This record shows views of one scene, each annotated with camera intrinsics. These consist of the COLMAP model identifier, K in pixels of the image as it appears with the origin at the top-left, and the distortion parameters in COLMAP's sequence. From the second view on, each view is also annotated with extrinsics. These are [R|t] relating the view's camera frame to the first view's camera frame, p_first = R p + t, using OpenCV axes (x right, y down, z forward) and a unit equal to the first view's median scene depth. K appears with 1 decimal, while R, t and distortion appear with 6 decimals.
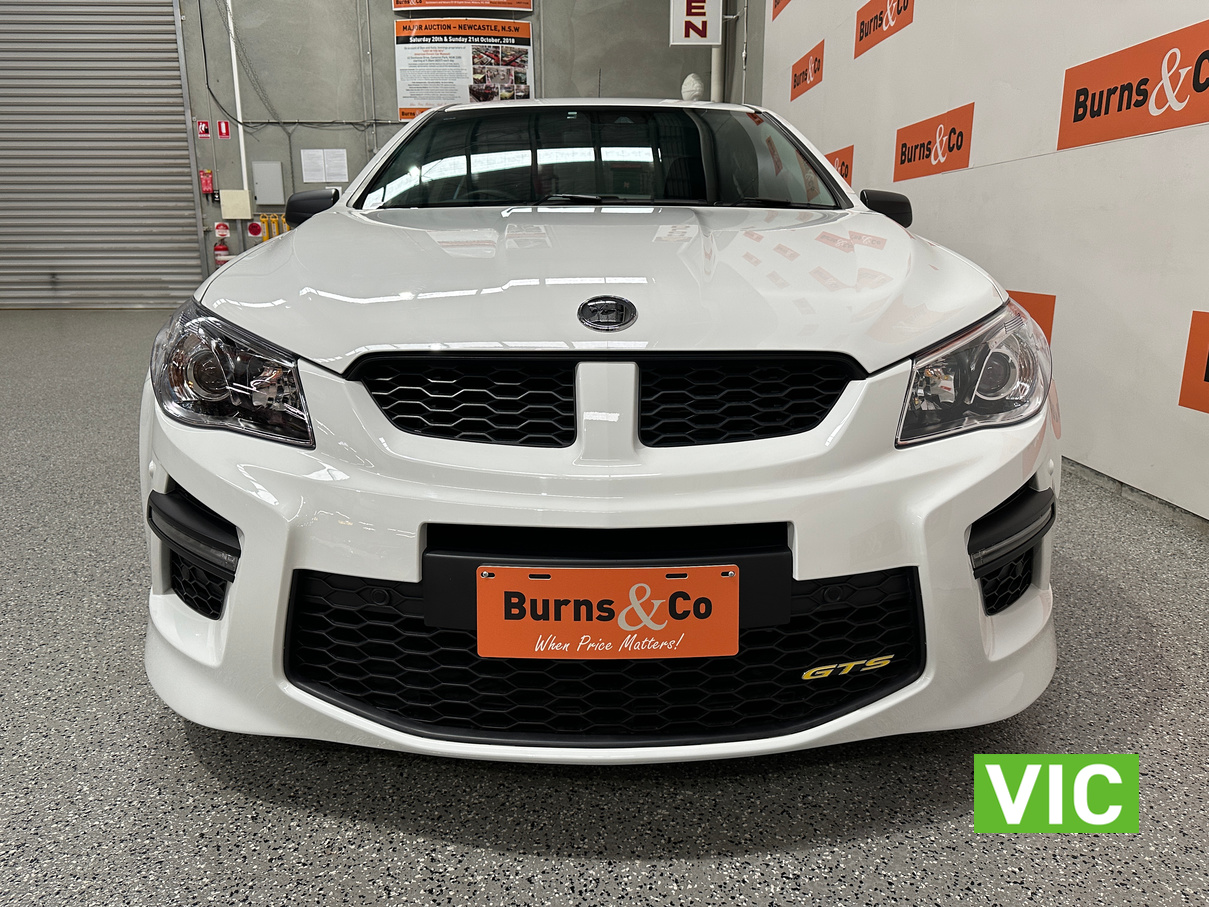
lens RADIAL K [[872.0, 0, 604.4], [0, 872.0, 448.9], [0, 0, 1]] dist [0.008737, -0.006124]
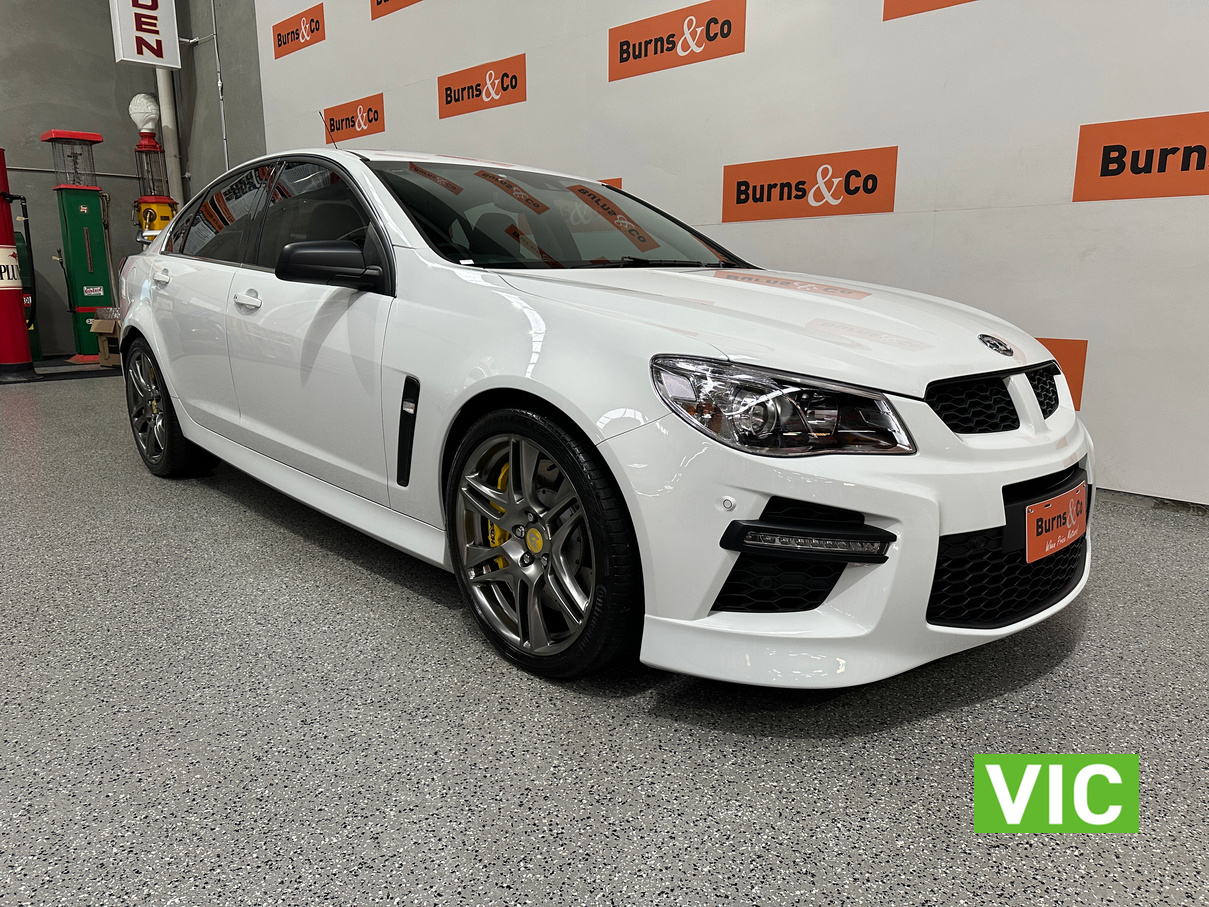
lens RADIAL K [[872.0, 0, 604.5], [0, 872.0, 456.6], [0, 0, 1]] dist [0.008737, -0.006124]
pose [[0.729422, -0.141609, 0.669246, -0.327546], [0.157880, 0.986775, 0.036720, -0.025242], [-0.665595, 0.078877, 0.742133, 0.058826]]
